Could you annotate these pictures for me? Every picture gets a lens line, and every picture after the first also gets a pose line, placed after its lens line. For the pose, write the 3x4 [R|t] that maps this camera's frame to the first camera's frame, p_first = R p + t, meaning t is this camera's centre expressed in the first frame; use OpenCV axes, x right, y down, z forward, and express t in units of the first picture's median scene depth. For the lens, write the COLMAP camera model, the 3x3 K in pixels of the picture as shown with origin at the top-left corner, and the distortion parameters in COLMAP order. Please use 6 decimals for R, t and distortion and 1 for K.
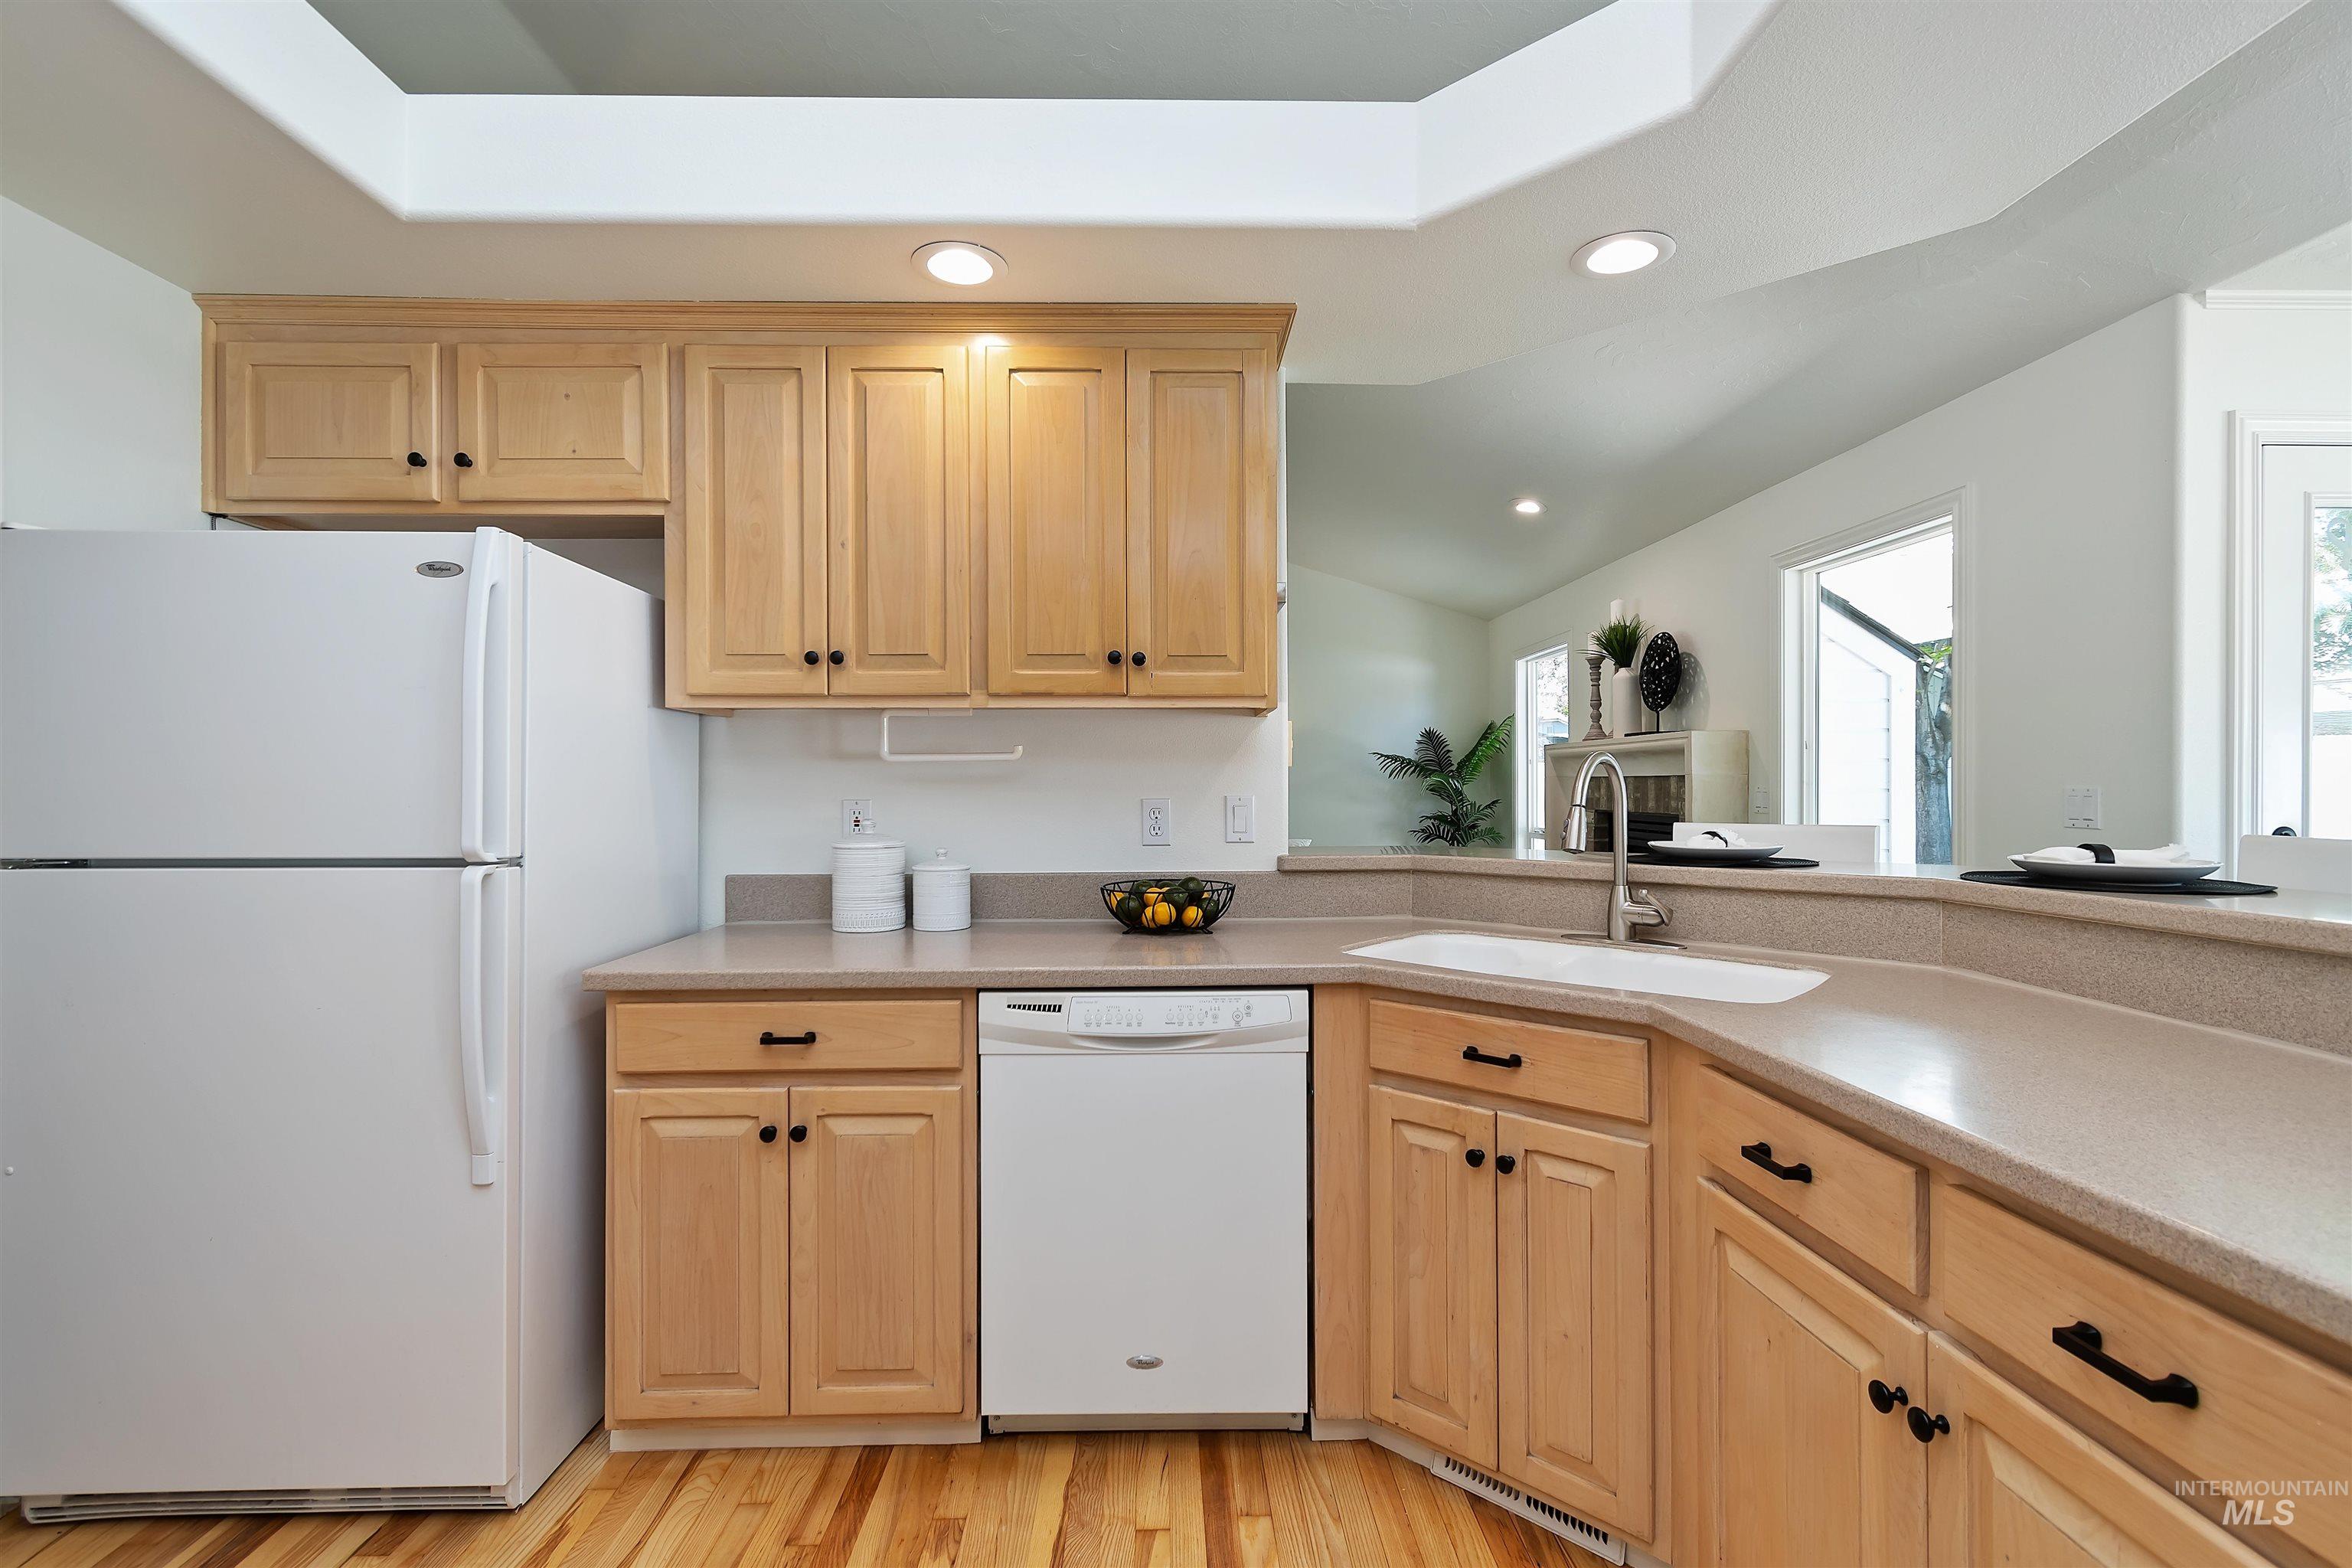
lens RADIAL K [[1063.0, 0, 1207.8], [0, 1063.0, 782.6], [0, 0, 1]] dist [0.005263, 0.000510]
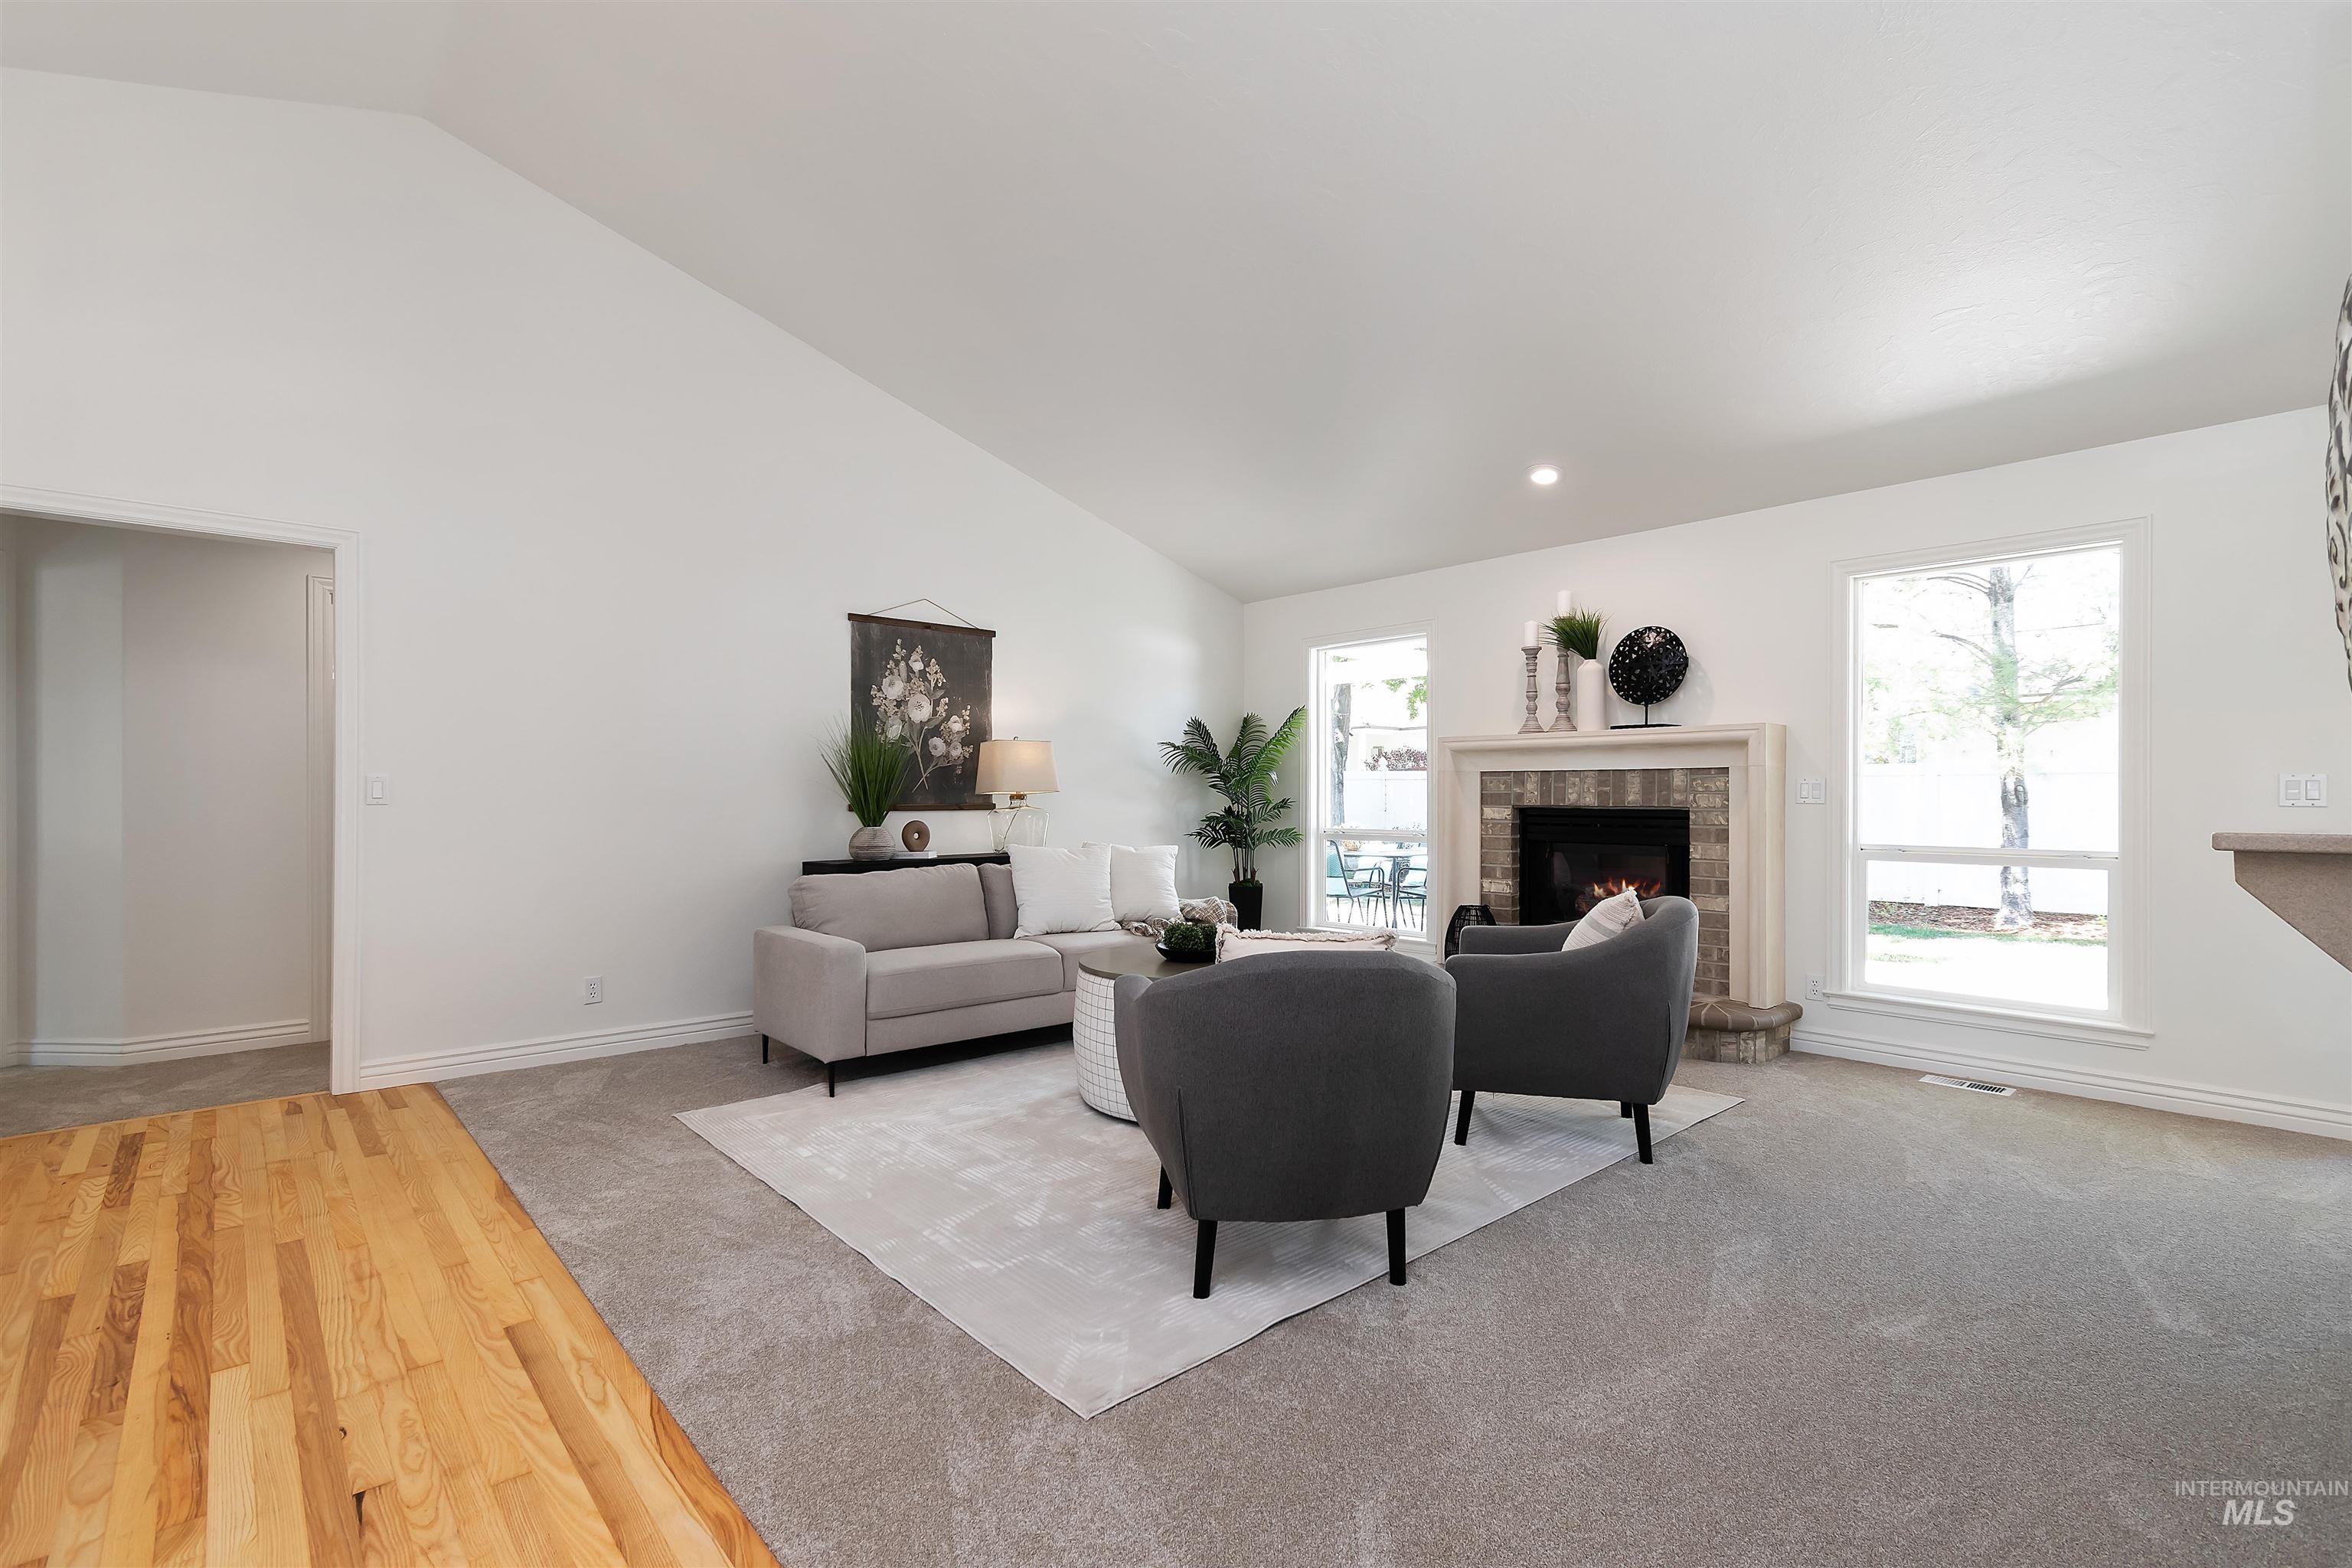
lens RADIAL K [[1063.0, 0, 1198.9], [0, 1063.0, 796.0], [0, 0, 1]] dist [0.005263, 0.000510]
pose [[0.757916, 0.008312, 0.652299, -1.150478], [-0.007289, 0.999964, -0.004273, 0.055535], [-0.652311, -0.001516, 0.757950, 1.067776]]
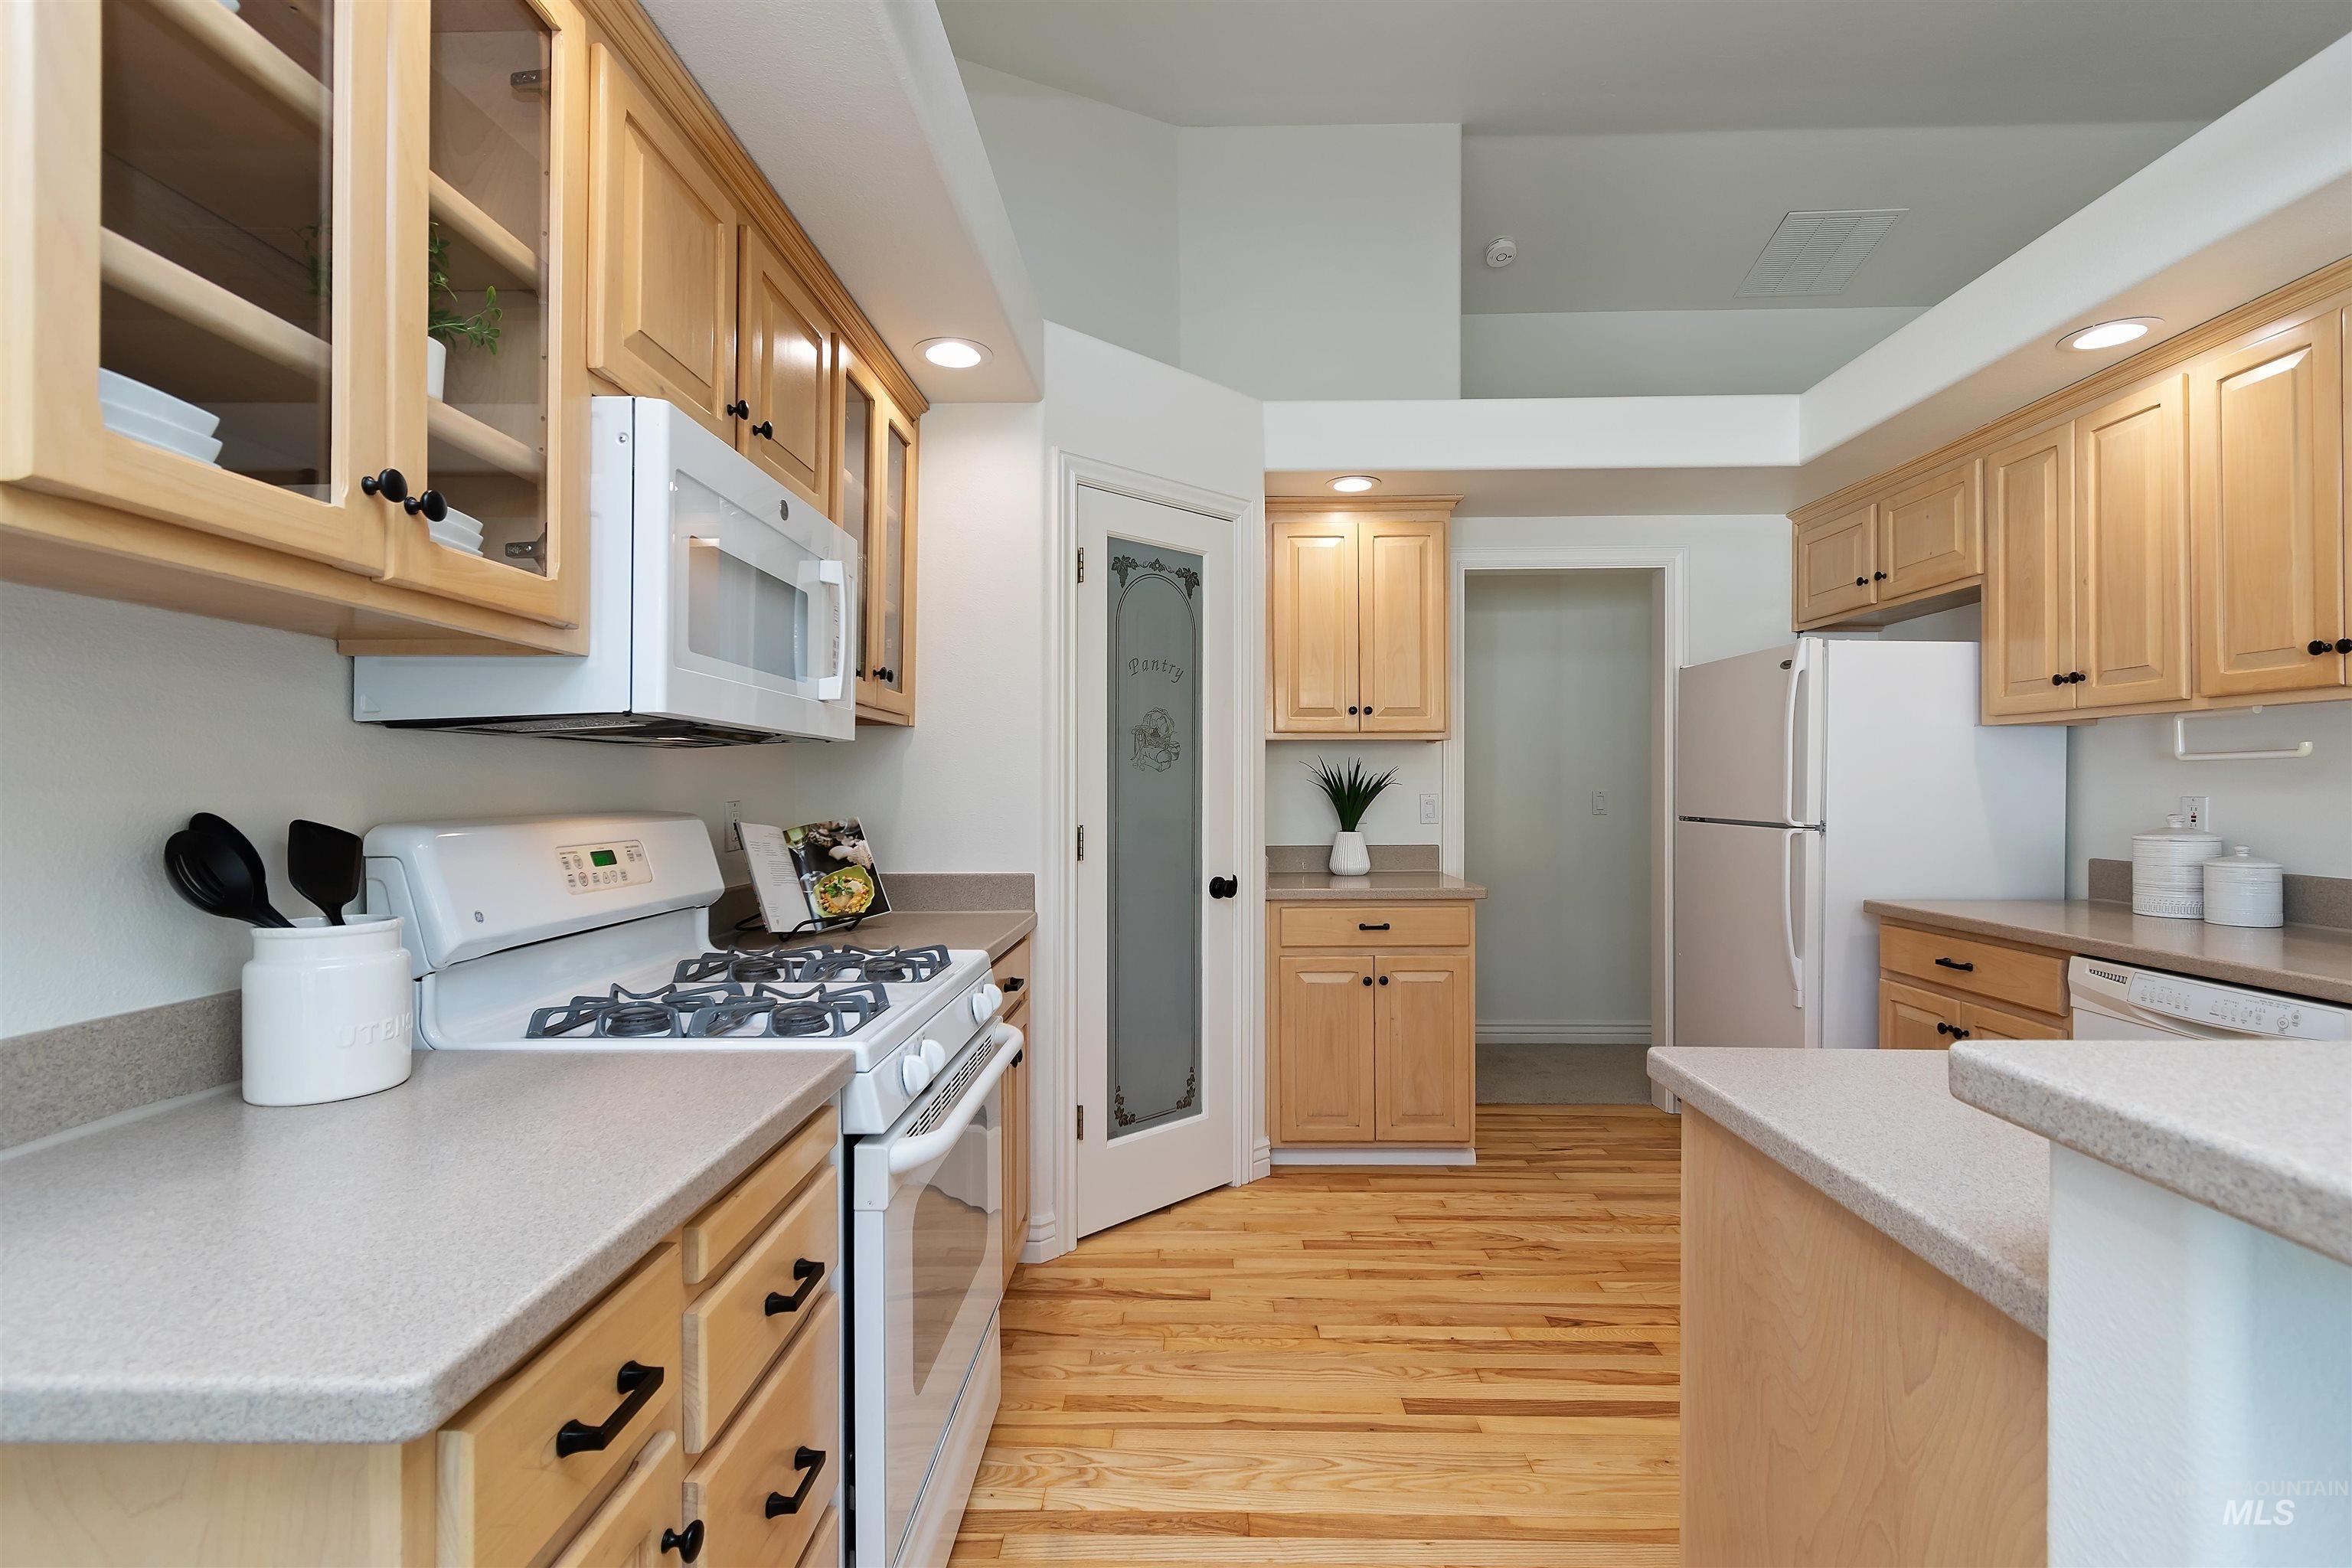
lens RADIAL K [[1063.0, 0, 1161.8], [0, 1063.0, 783.5], [0, 0, 1]] dist [0.005263, 0.000510]
pose [[-0.053734, 0.001160, -0.998555, 0.812692], [0.005248, 0.999986, 0.000879, -0.003322], [0.998541, -0.005193, -0.053739, 0.026669]]
